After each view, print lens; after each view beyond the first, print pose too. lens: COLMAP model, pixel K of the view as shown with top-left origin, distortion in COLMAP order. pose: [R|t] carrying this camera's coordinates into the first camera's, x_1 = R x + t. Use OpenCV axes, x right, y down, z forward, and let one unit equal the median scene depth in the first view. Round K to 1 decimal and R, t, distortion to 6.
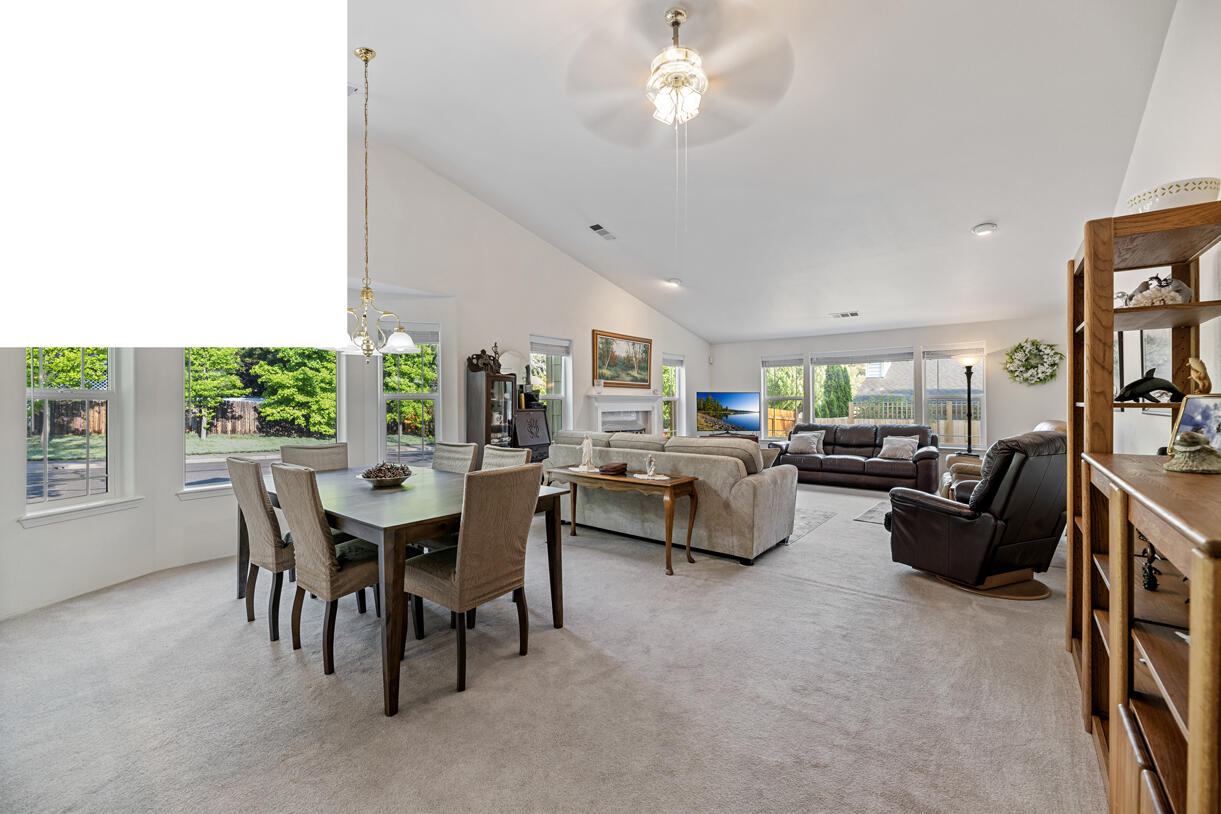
lens RADIAL K [[498.4, 0, 605.0], [0, 498.4, 400.8], [0, 0, 1]] dist [0.001414, -0.000163]
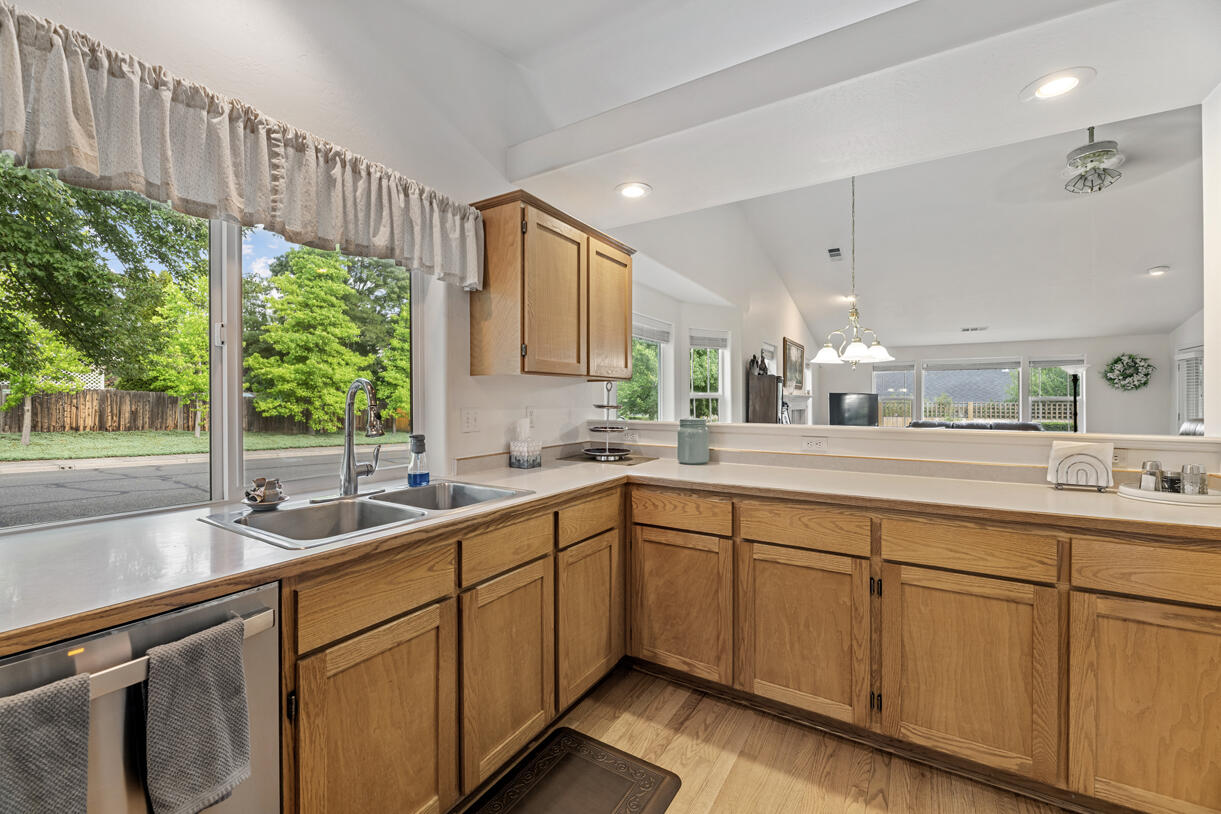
lens RADIAL K [[498.4, 0, 605.0], [0, 498.4, 400.8], [0, 0, 1]] dist [0.001414, -0.000163]
pose [[0.991112, 0.007759, 0.132805, -0.516188], [-0.008467, 0.999953, 0.004766, -0.000108], [-0.132761, -0.005848, 0.991131, -0.057518]]
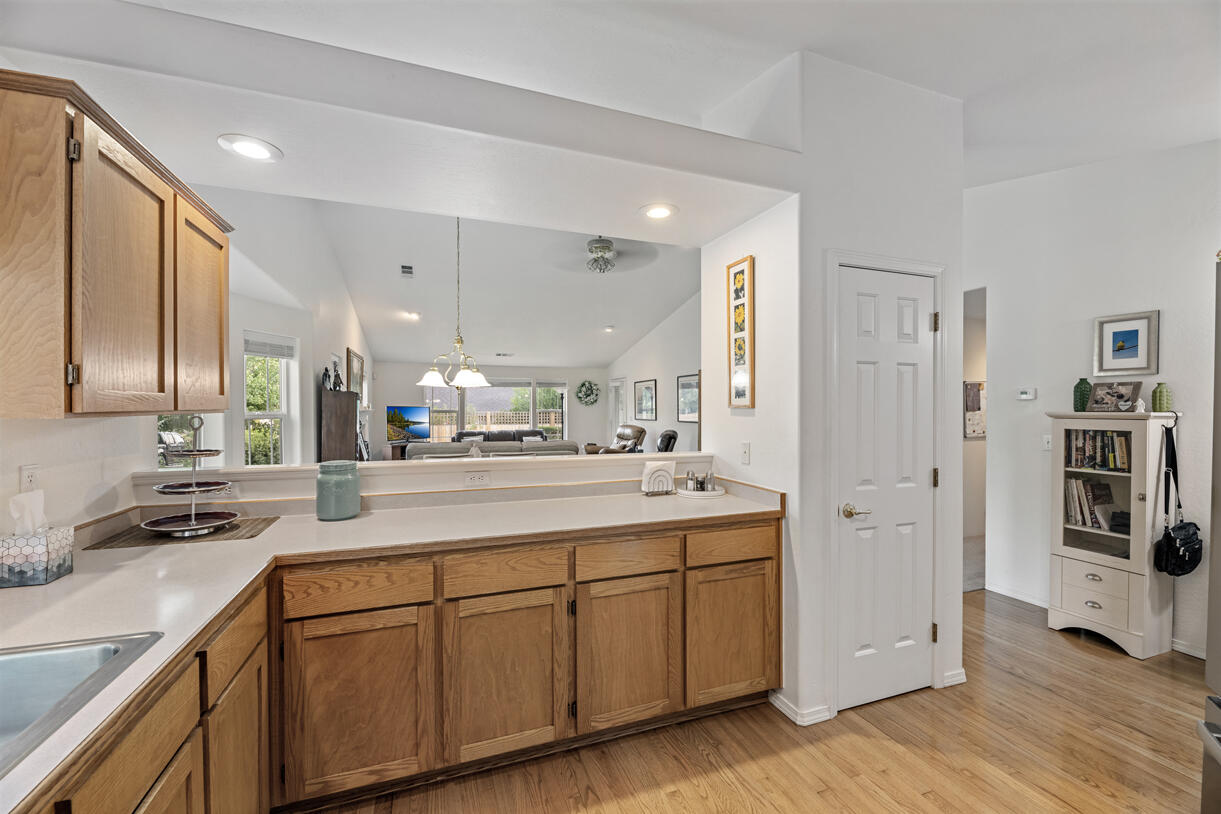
lens RADIAL K [[495.3, 0, 610.5], [0, 495.3, 407.0], [0, 0, 1]] dist [-0.003655, -0.000668]
pose [[0.501248, 0.005771, 0.865285, -0.575931], [-0.008257, 0.999964, -0.001886, -0.019069], [-0.865264, -0.006199, 0.501277, 0.010573]]
